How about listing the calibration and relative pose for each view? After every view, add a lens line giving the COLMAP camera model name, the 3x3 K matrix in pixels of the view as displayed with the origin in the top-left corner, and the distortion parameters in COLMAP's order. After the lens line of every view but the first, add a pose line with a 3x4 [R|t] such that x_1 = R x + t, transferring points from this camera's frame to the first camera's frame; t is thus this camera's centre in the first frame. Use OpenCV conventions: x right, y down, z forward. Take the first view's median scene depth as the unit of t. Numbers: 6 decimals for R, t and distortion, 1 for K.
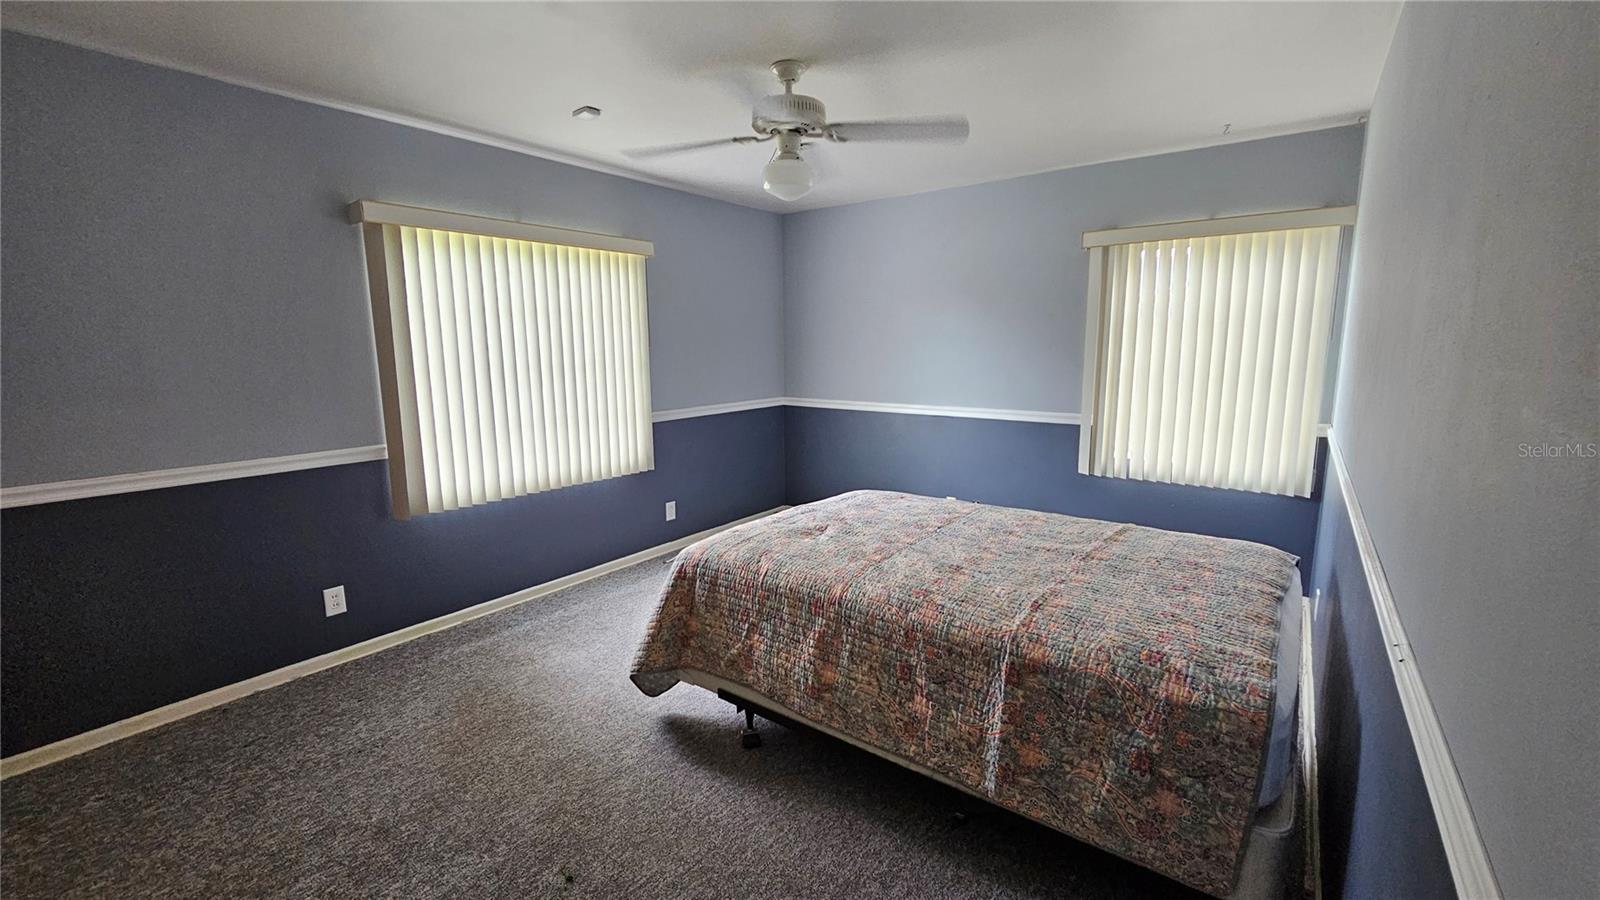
lens RADIAL K [[649.6, 0, 801.7], [0, 649.6, 448.4], [0, 0, 1]] dist [-0.001030, -0.000323]
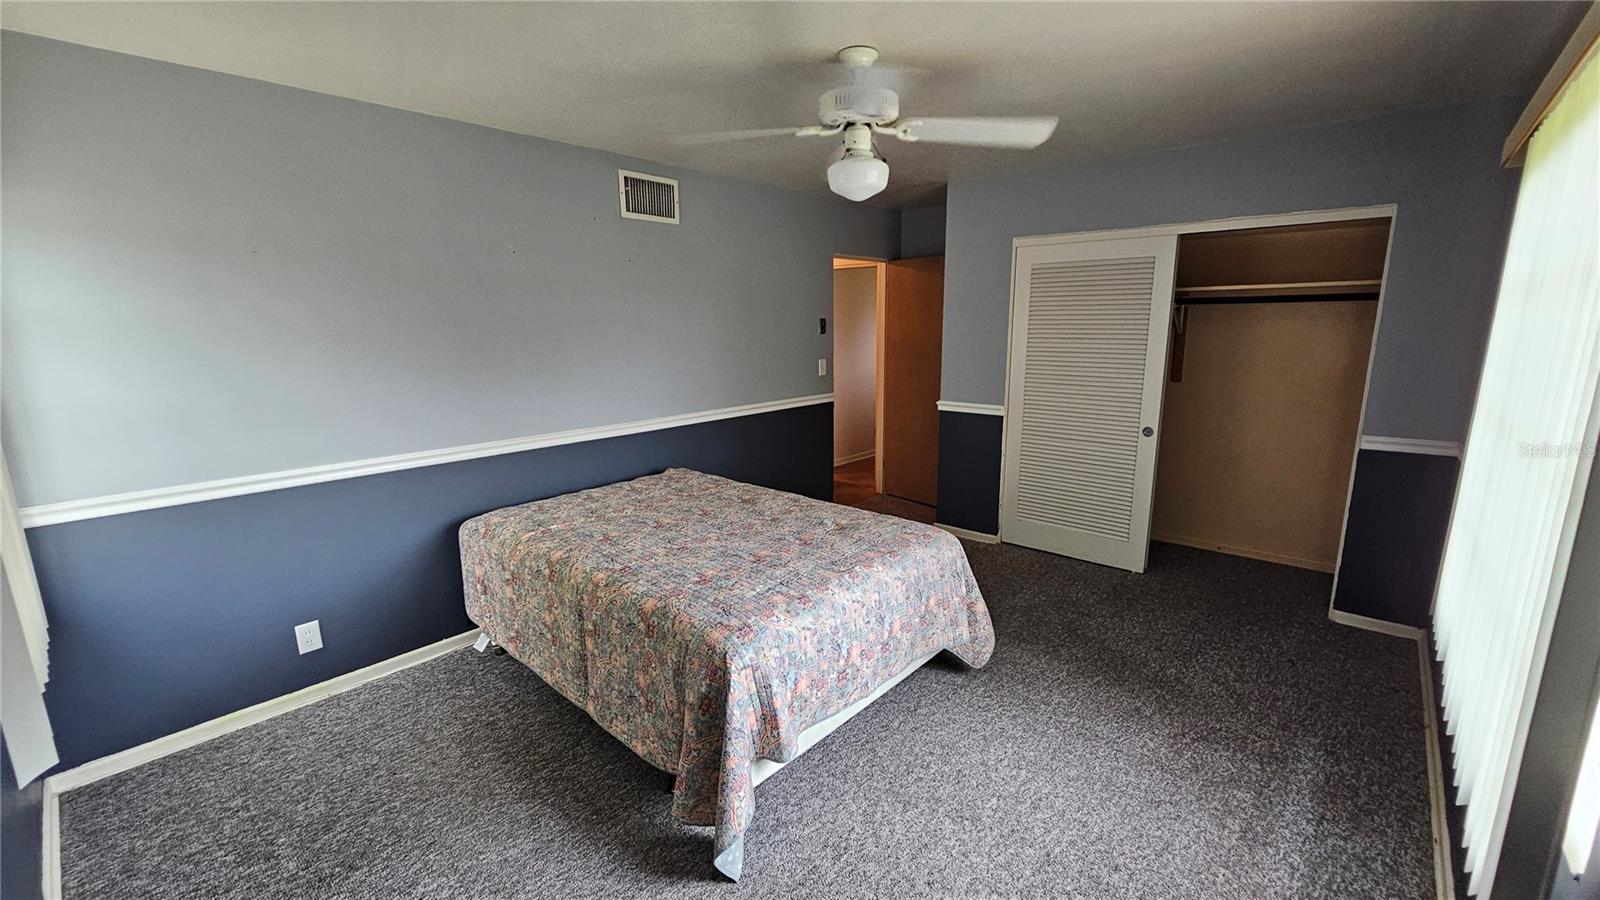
lens RADIAL K [[649.6, 0, 801.7], [0, 649.6, 448.4], [0, 0, 1]] dist [-0.001030, -0.000323]
pose [[-0.997033, 0.002905, 0.076921, -0.006750], [0.029427, 0.937766, 0.346018, -0.415016], [-0.071129, 0.347255, -0.935069, 2.201476]]
